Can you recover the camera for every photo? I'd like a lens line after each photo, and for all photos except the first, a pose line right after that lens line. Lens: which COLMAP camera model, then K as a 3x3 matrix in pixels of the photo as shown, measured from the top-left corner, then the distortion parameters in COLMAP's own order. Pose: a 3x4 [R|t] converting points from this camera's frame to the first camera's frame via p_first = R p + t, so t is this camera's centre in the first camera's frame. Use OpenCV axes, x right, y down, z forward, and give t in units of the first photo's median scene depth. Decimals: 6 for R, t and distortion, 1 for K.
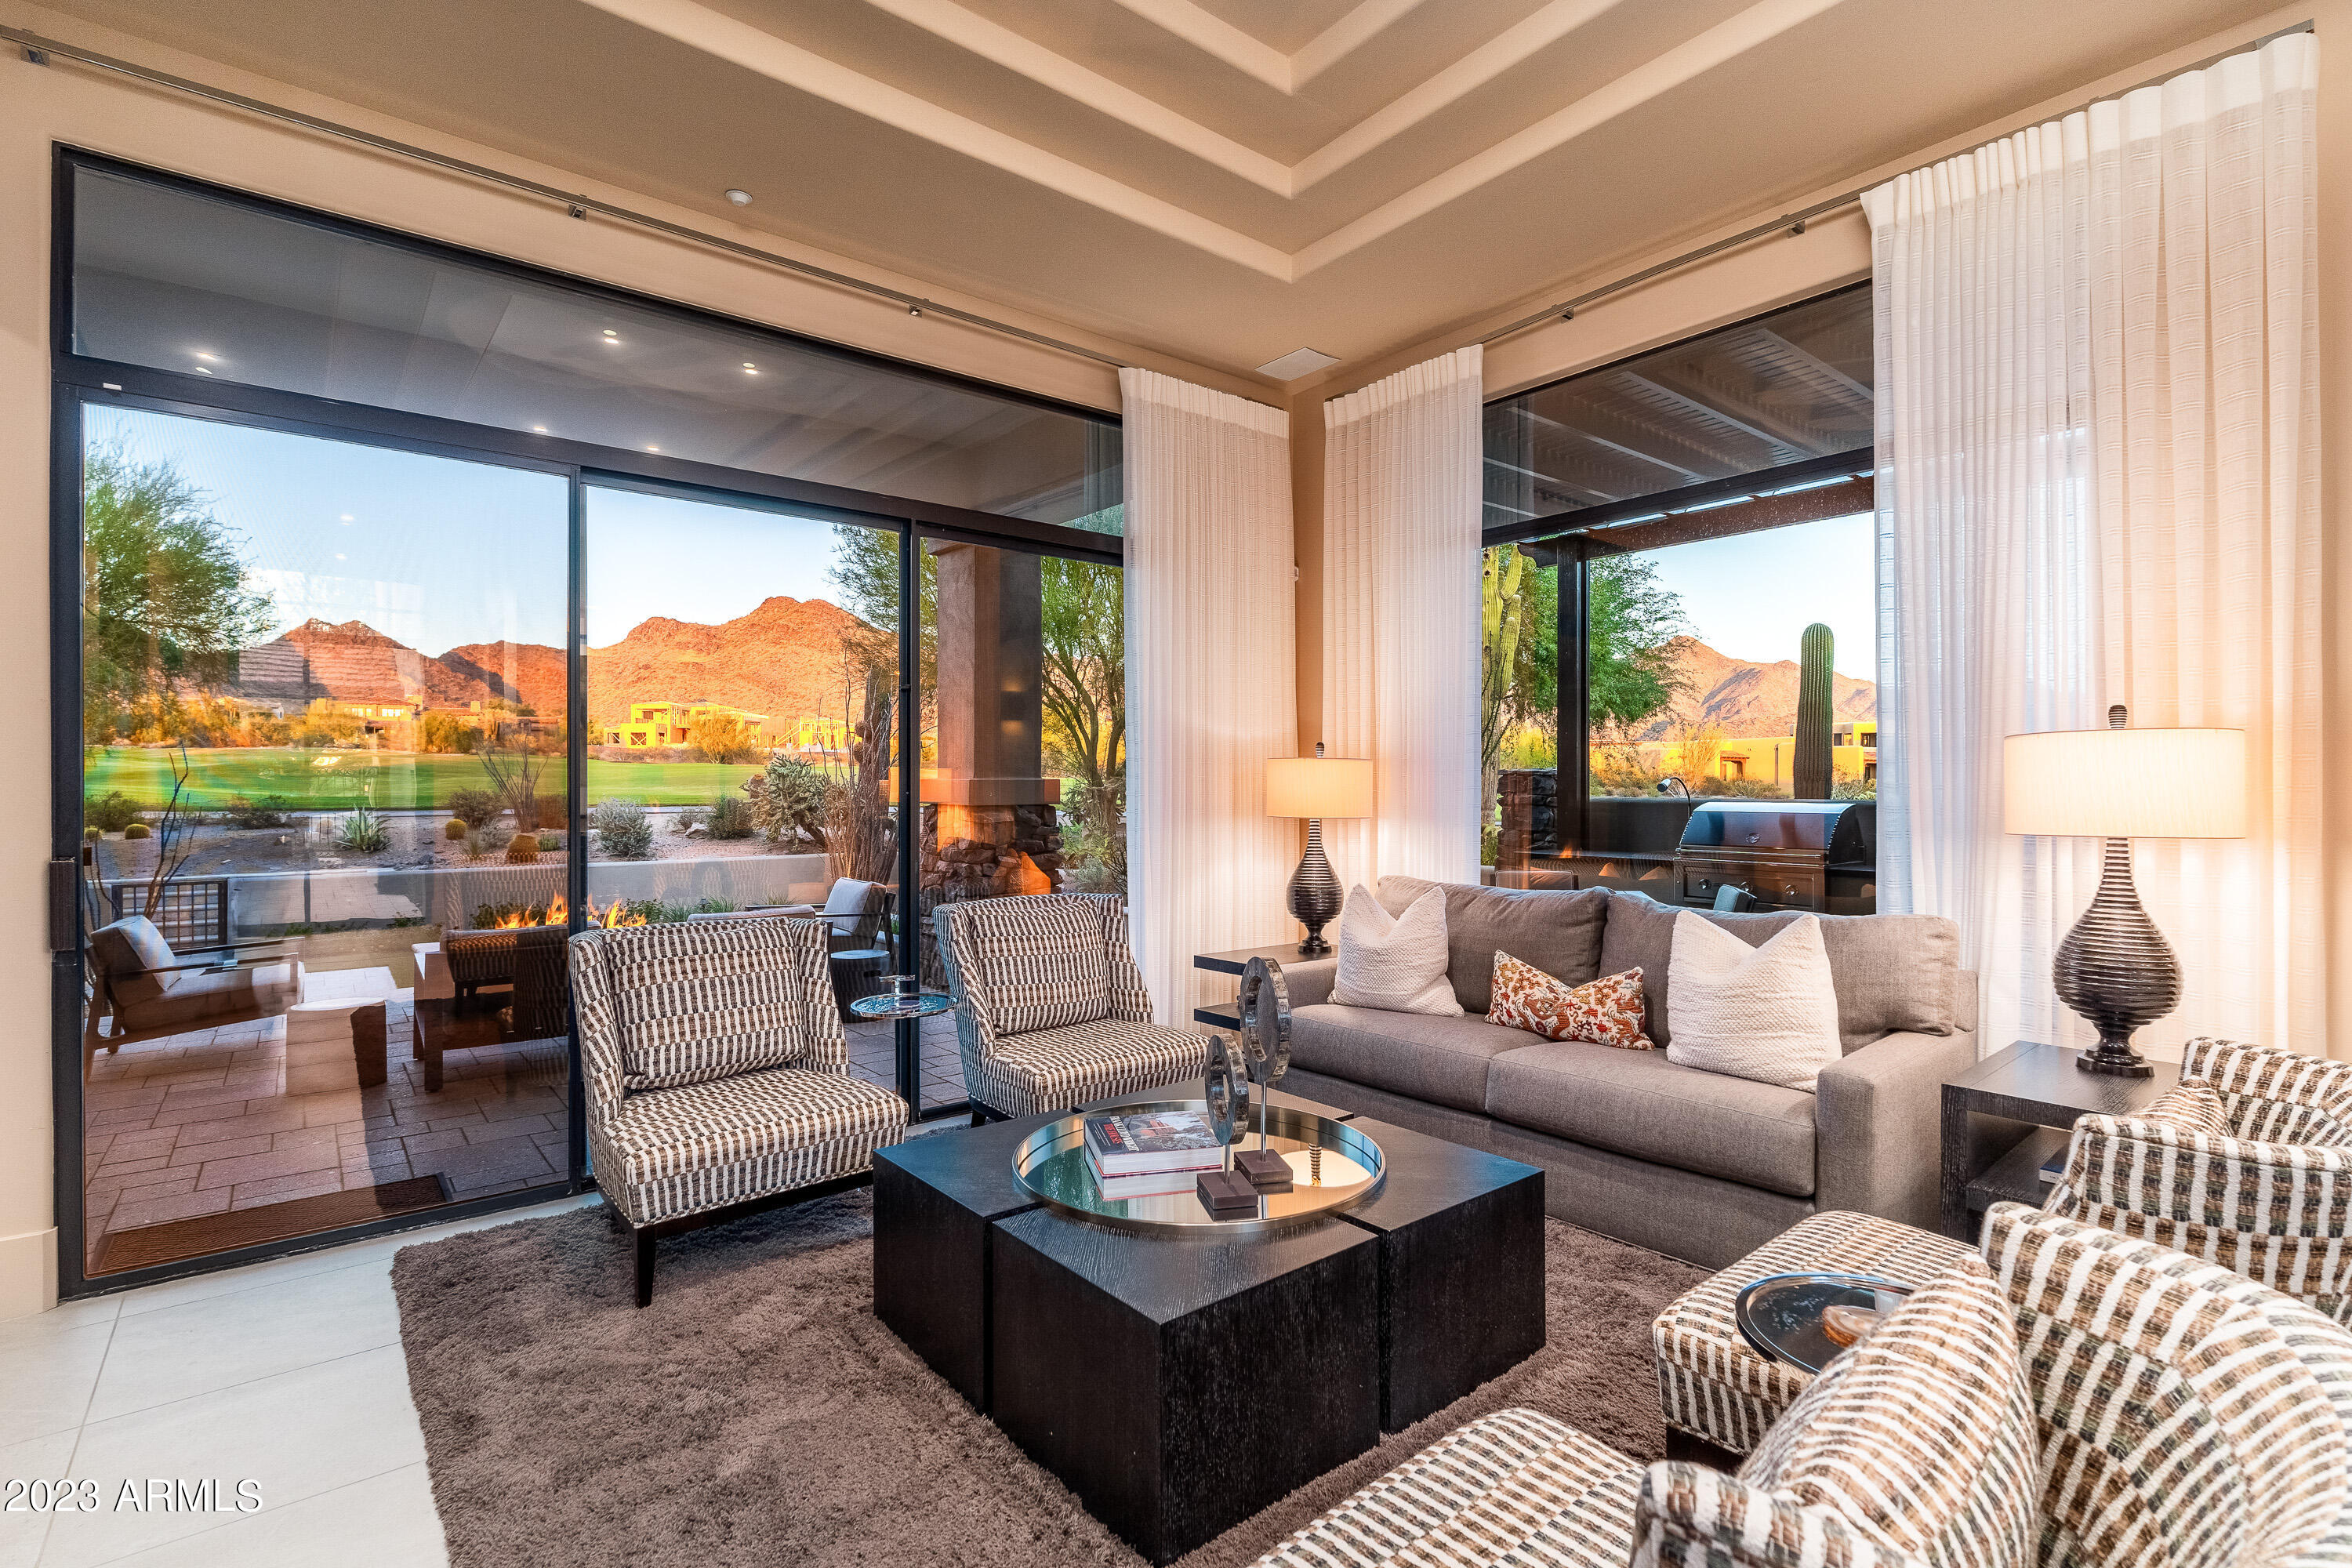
lens RADIAL K [[1101.0, 0, 1176.0], [0, 1101.0, 784.0], [0, 0, 1]] dist [0.002401, 0.000628]
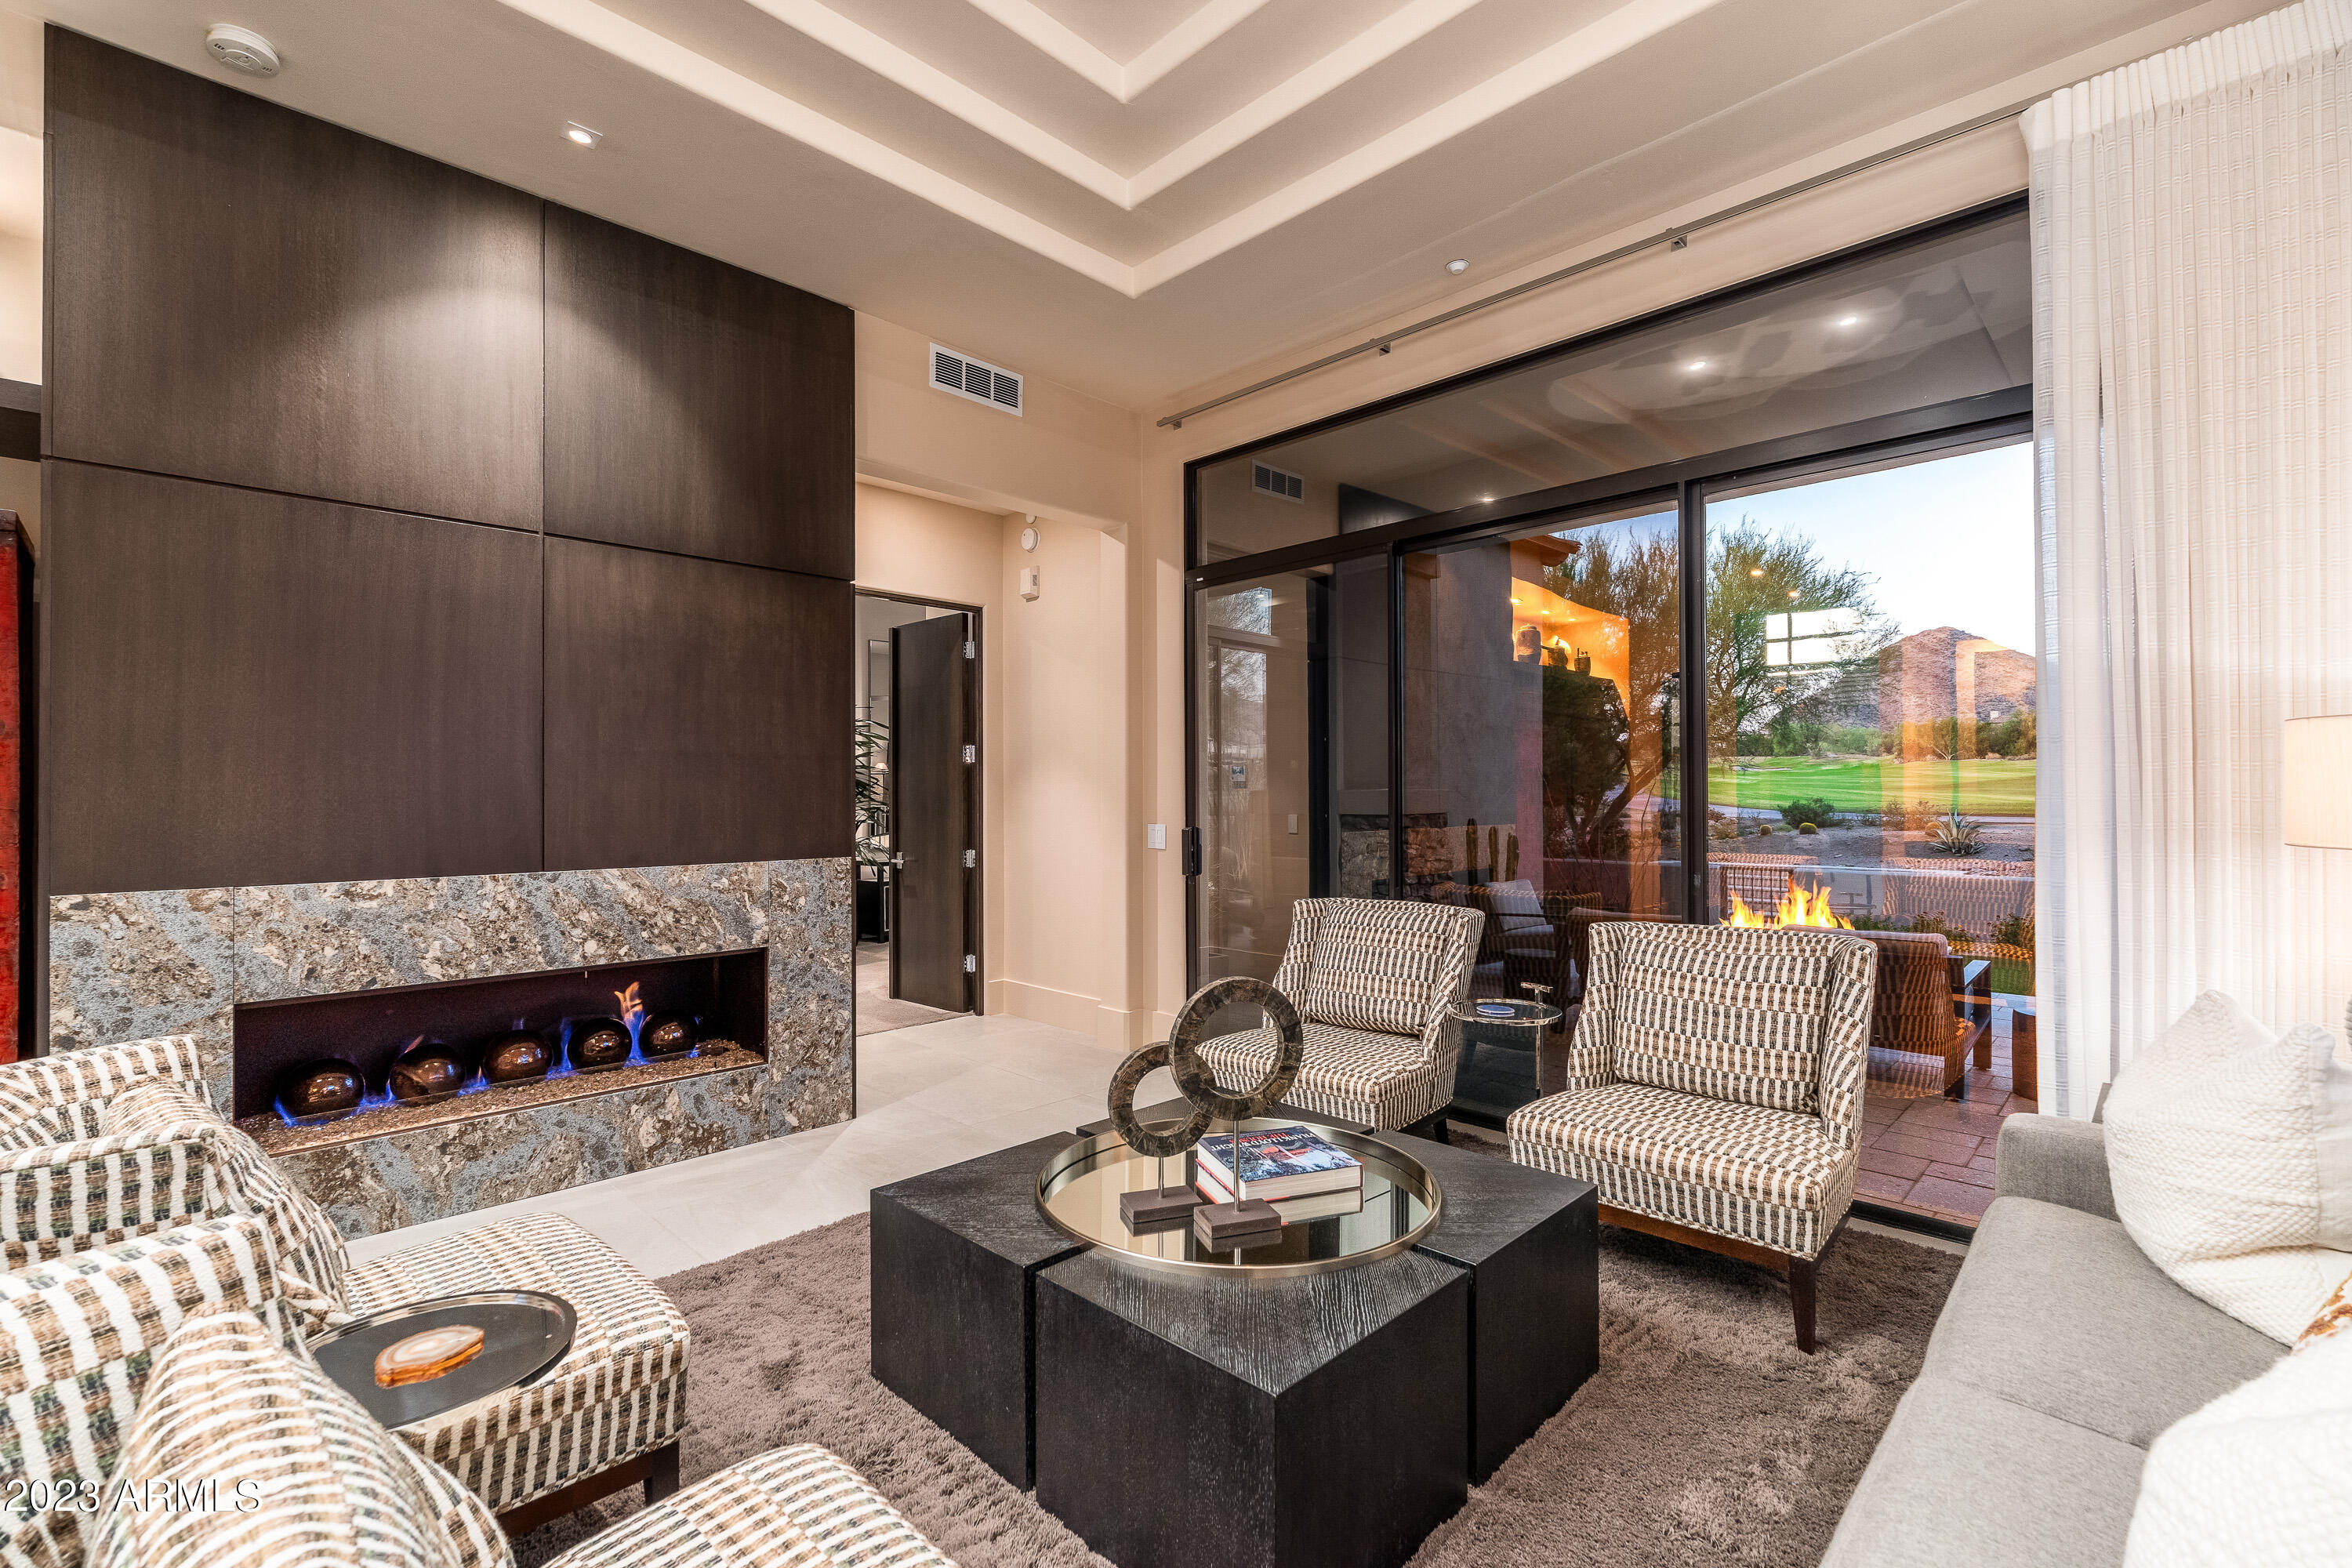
lens RADIAL K [[1026.3, 0, 1177.5], [0, 1026.3, 789.1], [0, 0, 1]] dist [-0.000939, 0.000095]
pose [[0.114840, -0.008120, -0.993351, 0.181197], [0.005586, 0.999956, -0.007529, 0.002575], [0.993368, -0.004684, 0.114880, 0.176581]]
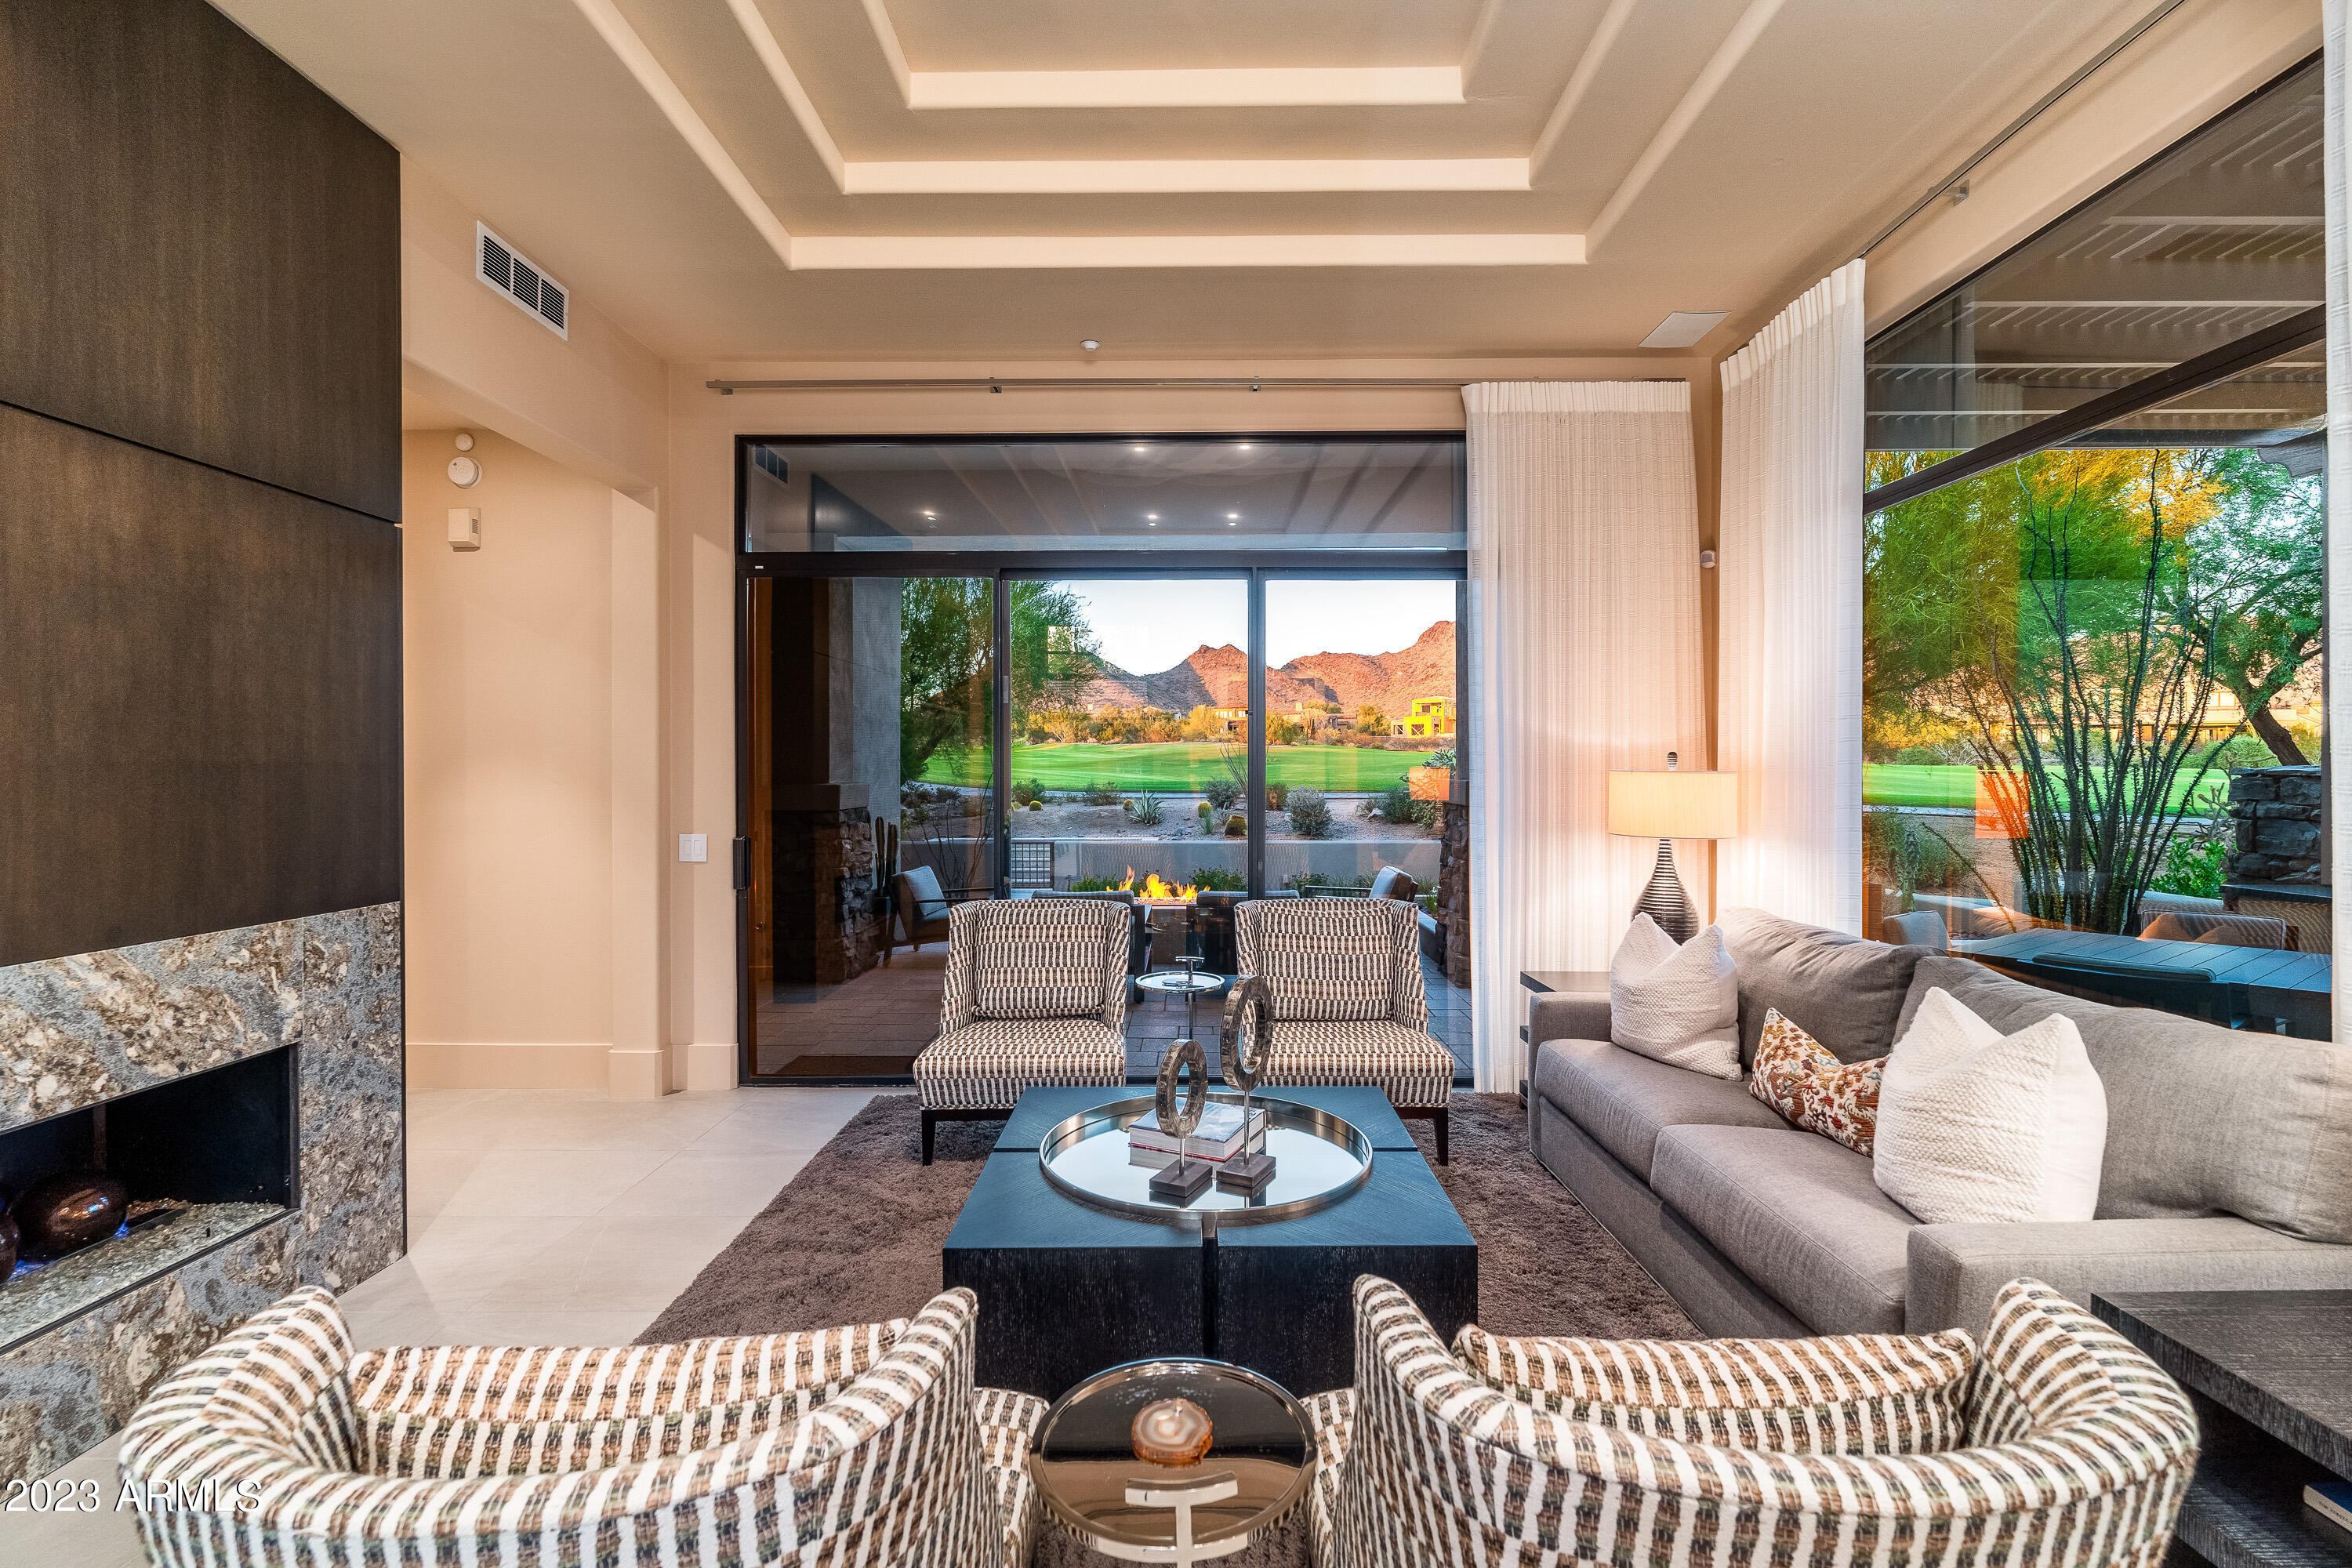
lens RADIAL K [[1041.3, 0, 1185.7], [0, 1041.3, 775.2], [0, 0, 1]] dist [-0.000652, -0.000336]
pose [[0.774704, 0.002044, -0.632321, 0.139250], [0.002389, 0.999978, 0.006159, -0.009723], [0.632320, -0.006282, 0.774682, 0.034829]]
